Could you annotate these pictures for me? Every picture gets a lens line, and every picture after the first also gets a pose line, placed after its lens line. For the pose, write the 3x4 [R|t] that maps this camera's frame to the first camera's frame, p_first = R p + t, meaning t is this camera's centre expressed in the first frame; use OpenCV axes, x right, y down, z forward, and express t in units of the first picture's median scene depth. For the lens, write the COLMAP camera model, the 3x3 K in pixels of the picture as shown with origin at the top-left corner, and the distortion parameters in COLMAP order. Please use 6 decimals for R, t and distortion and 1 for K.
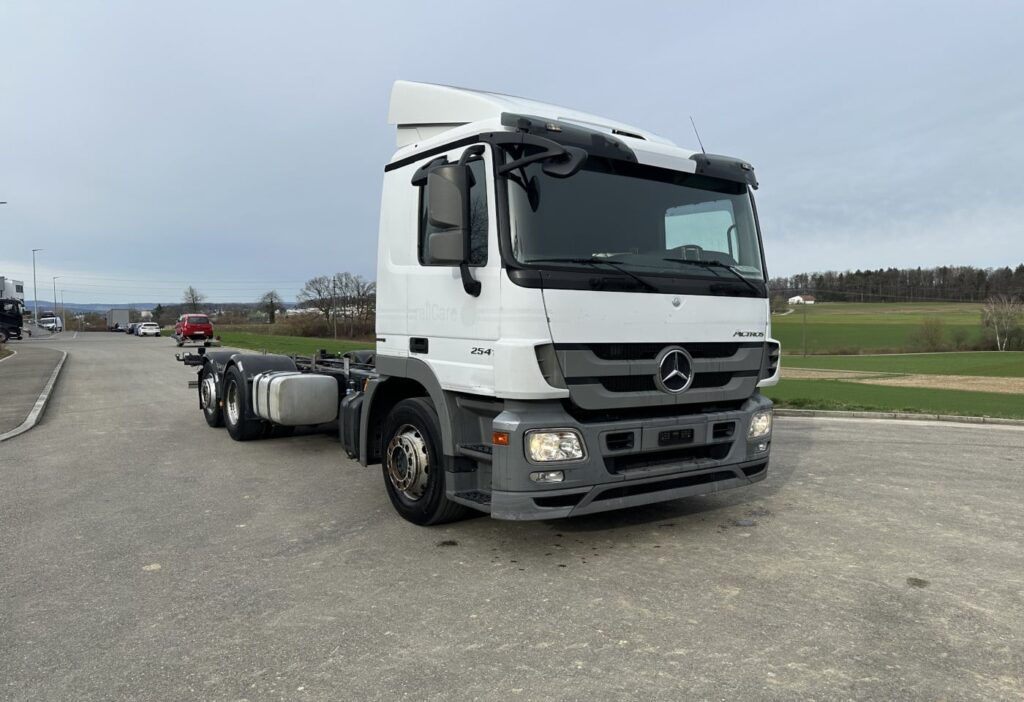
lens RADIAL K [[705.6, 0, 518.9], [0, 705.6, 352.6], [0, 0, 1]] dist [0.061871, -0.083950]
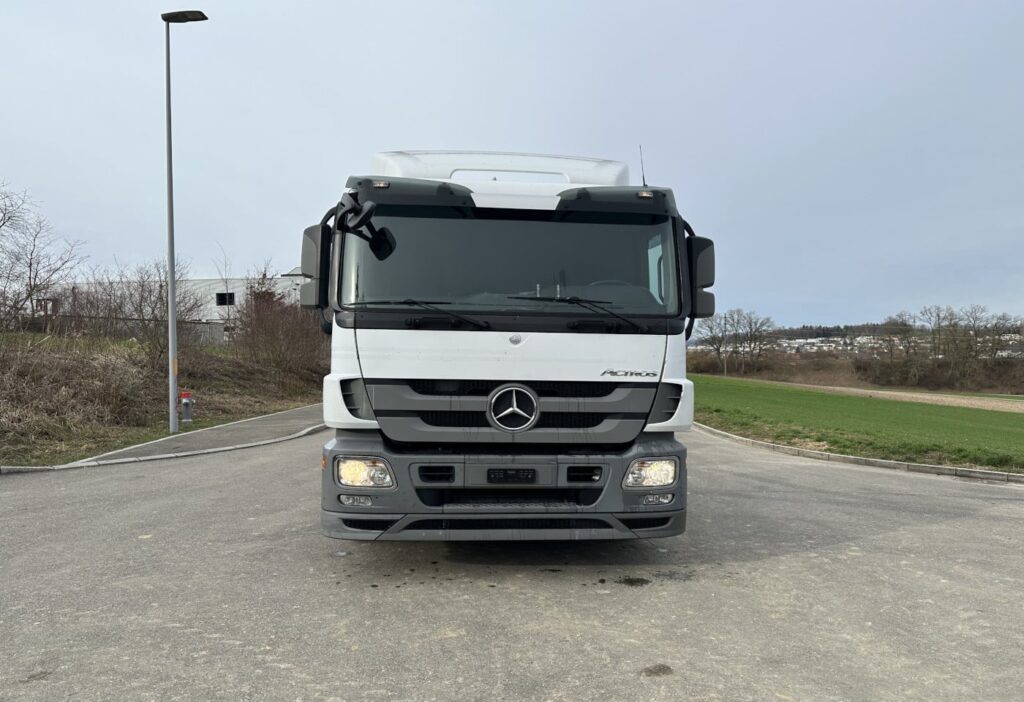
lens RADIAL K [[705.6, 0, 518.9], [0, 705.6, 352.6], [0, 0, 1]] dist [0.061871, -0.083950]
pose [[0.882722, 0.001855, -0.469892, 0.694719], [-0.025833, 0.998672, -0.044586, -0.008979], [0.469185, 0.051495, 0.881597, 0.125837]]
